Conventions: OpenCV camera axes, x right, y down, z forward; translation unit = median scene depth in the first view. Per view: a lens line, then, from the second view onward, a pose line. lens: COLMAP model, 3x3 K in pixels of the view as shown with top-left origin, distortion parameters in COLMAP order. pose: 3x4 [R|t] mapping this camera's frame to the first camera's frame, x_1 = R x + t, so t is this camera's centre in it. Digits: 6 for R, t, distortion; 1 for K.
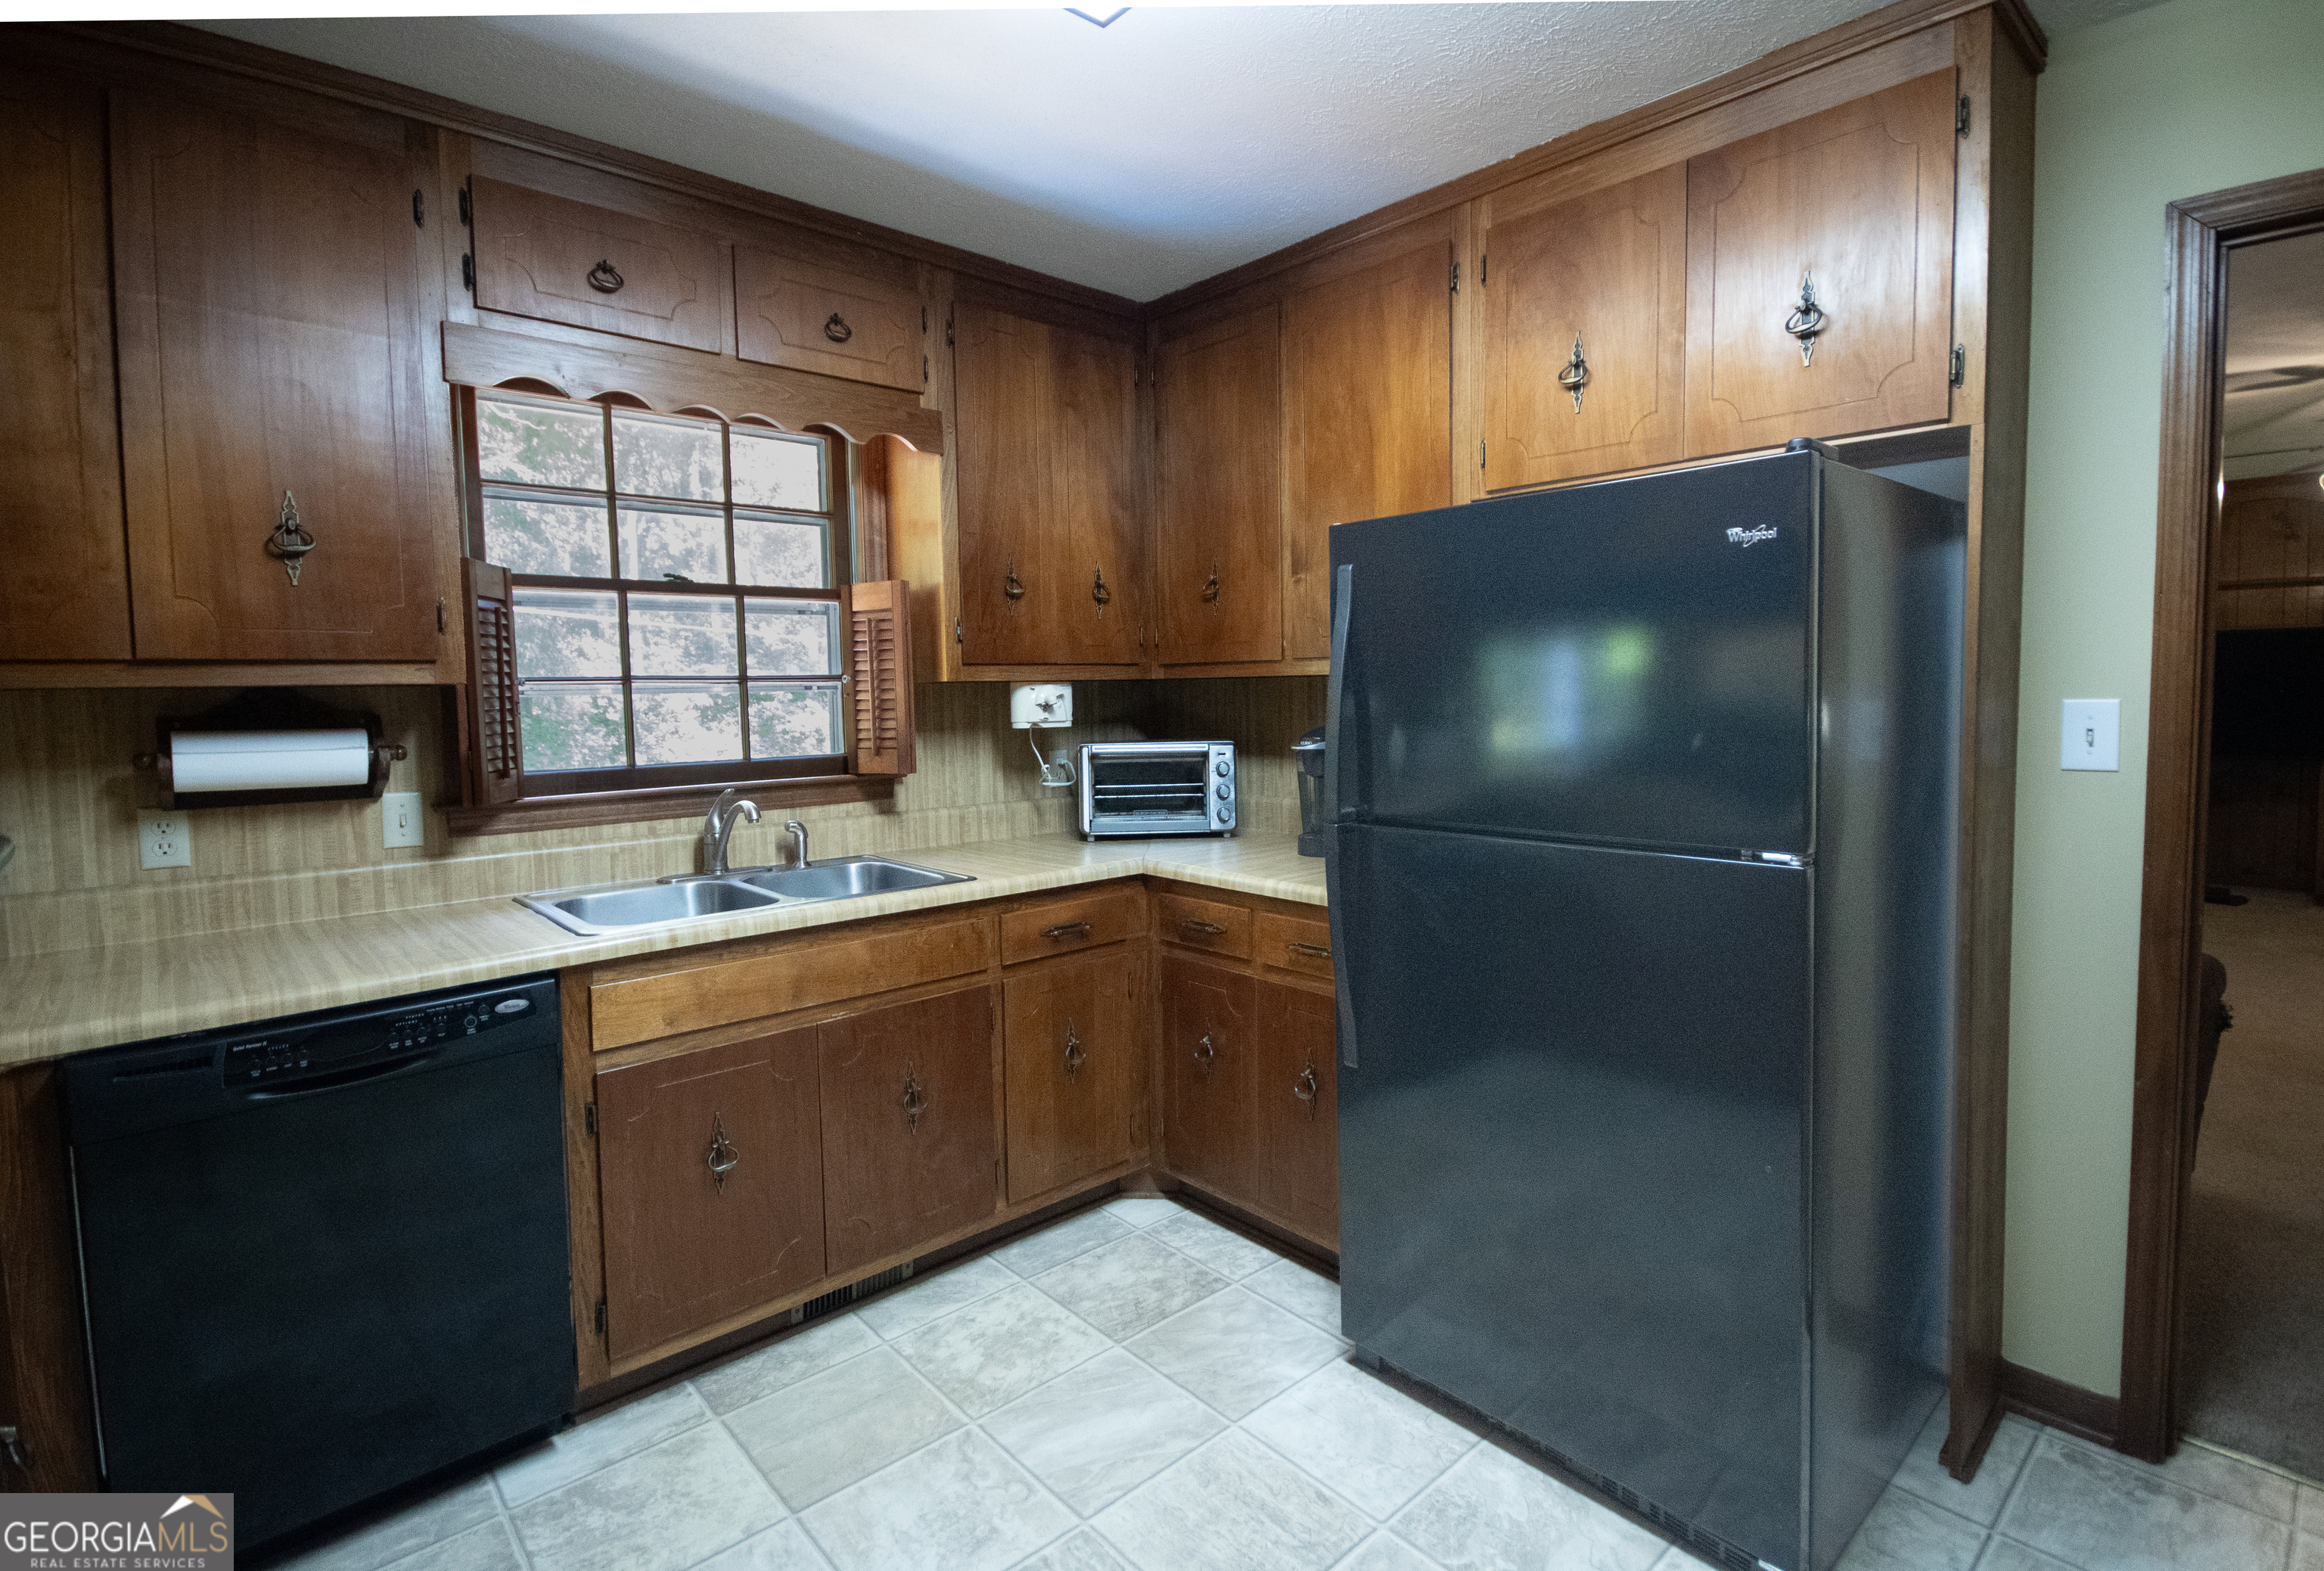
lens RADIAL K [[1056.2, 0, 1161.4], [0, 1056.2, 764.5], [0, 0, 1]] dist [0.013530, 0.000046]
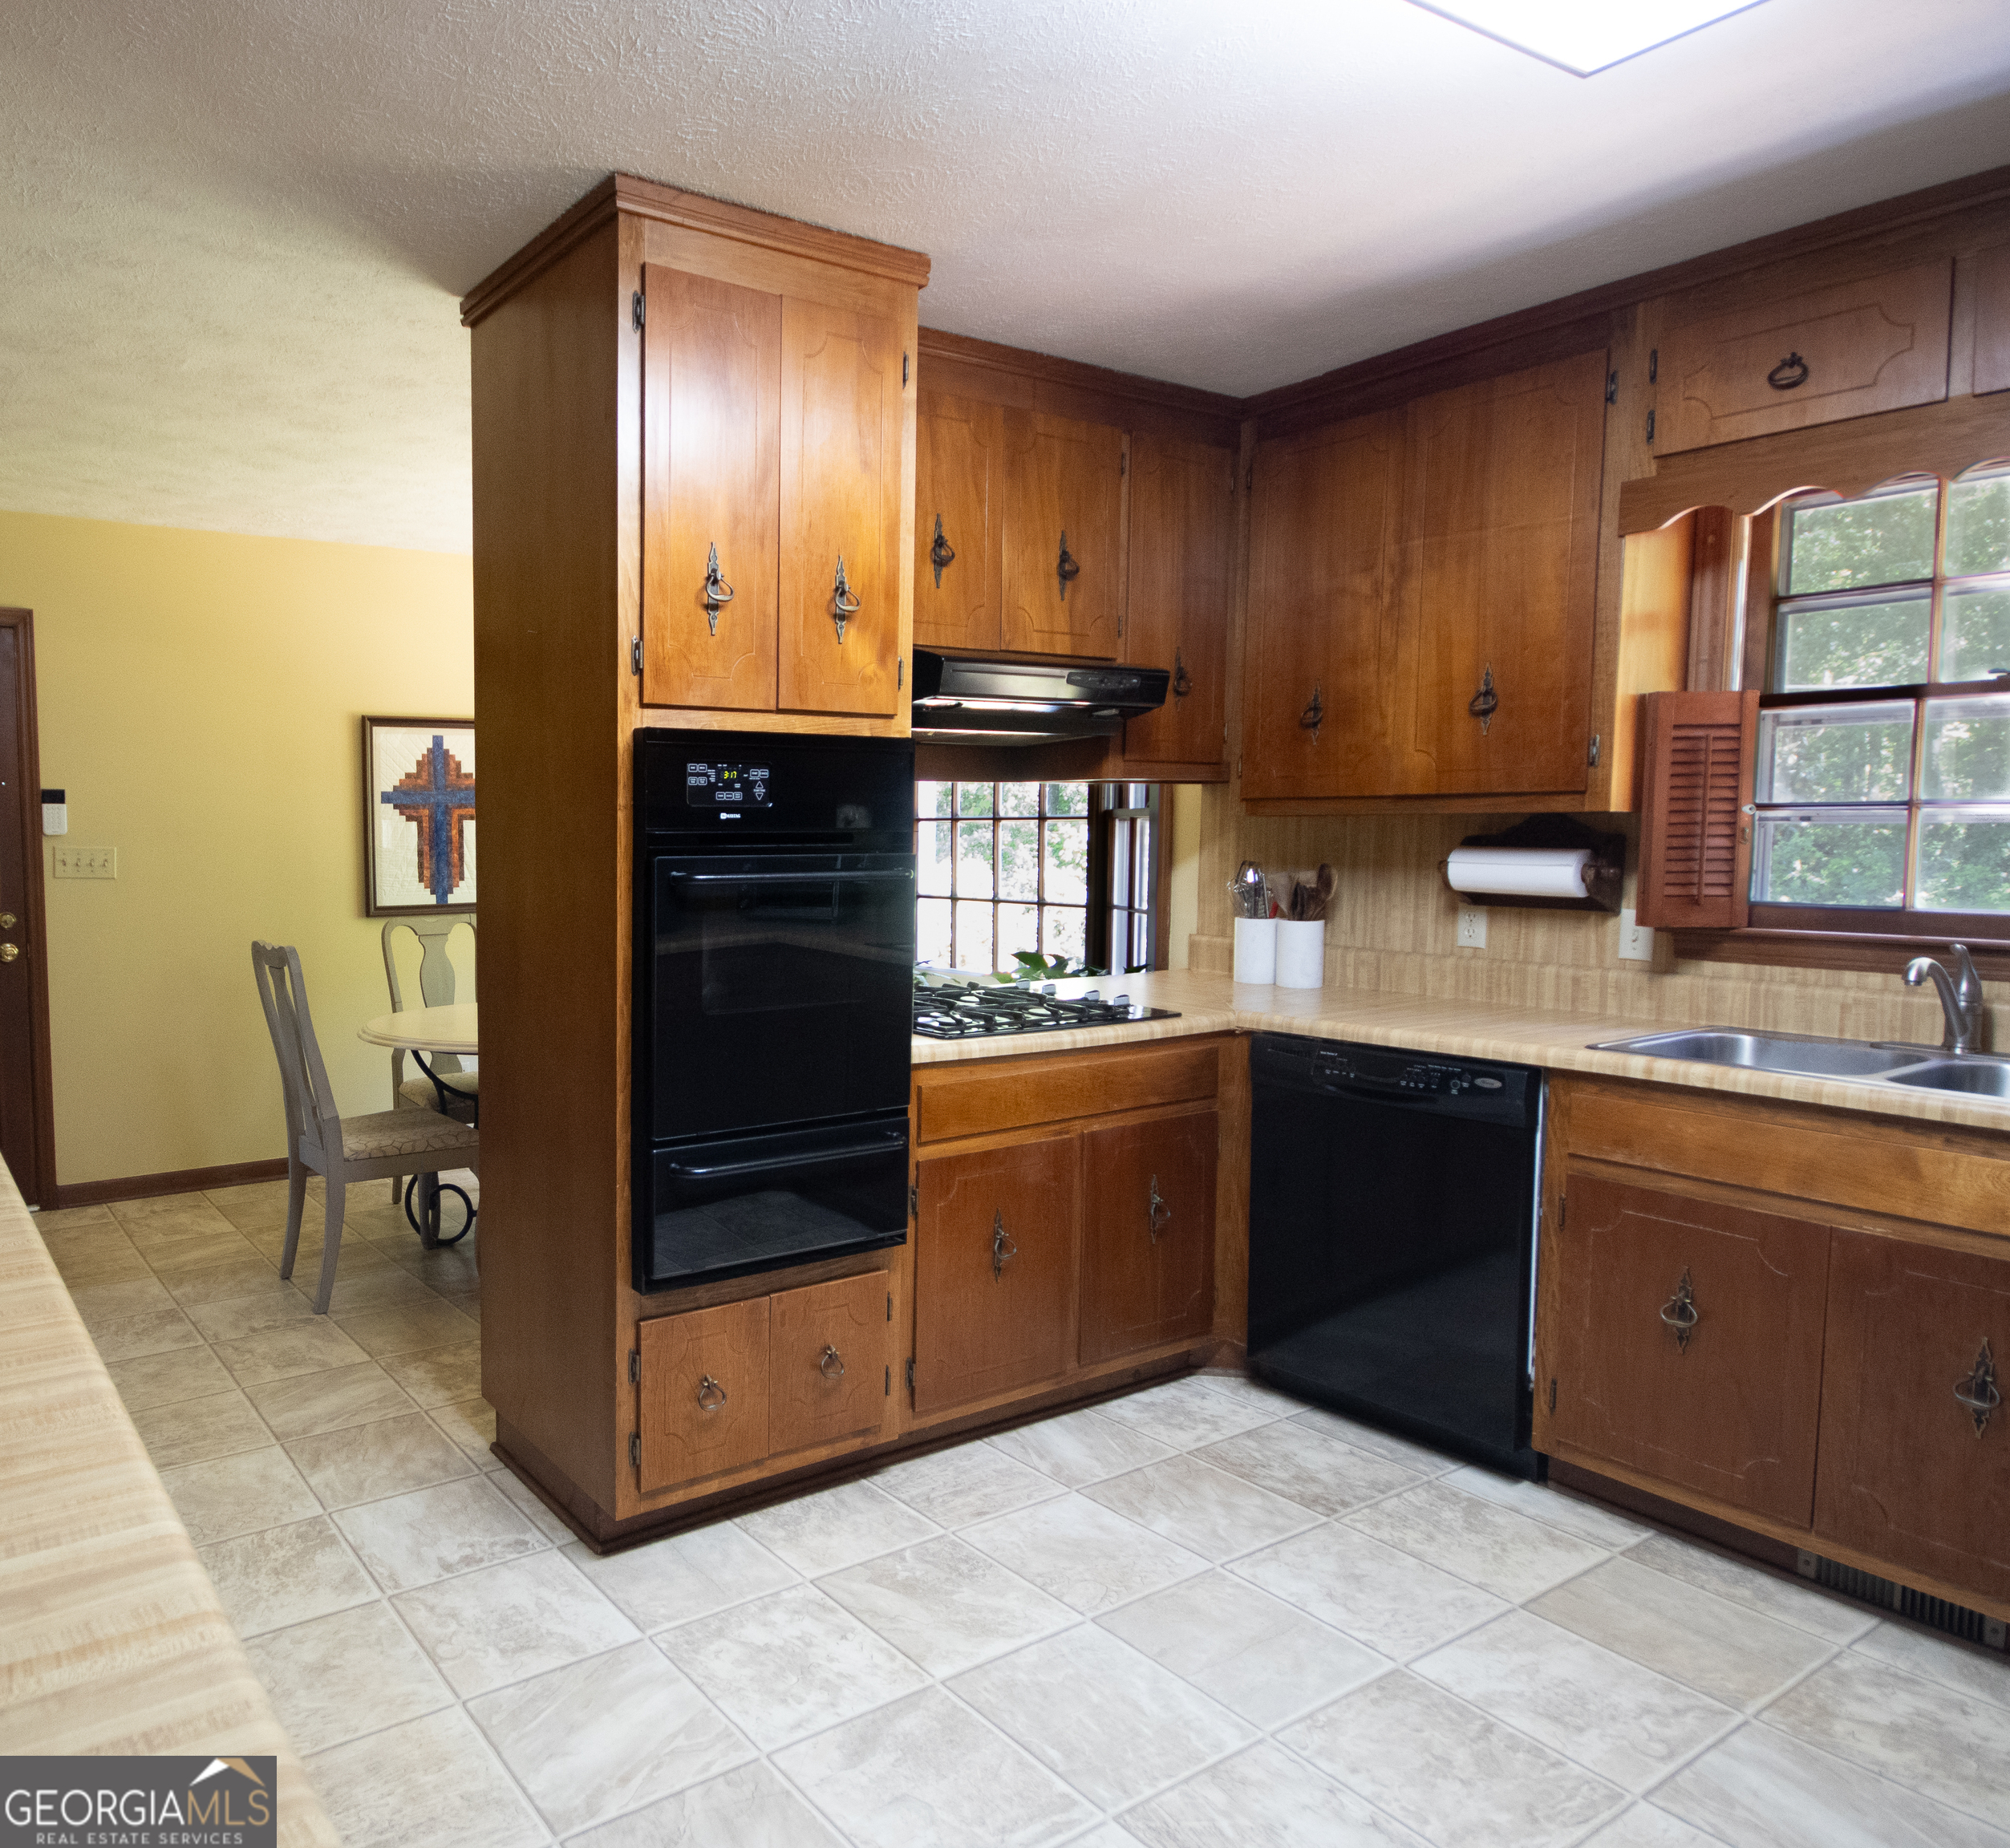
lens RADIAL K [[1527.7, 0, 1005.1], [0, 1527.7, 933.5], [0, 0, 1]] dist [0.007874, 0.005909]
pose [[0.011852, 0.086155, -0.996211, 0.953506], [-0.071728, 0.993788, 0.085092, -0.041475], [0.997354, 0.070448, 0.017958, 0.367109]]
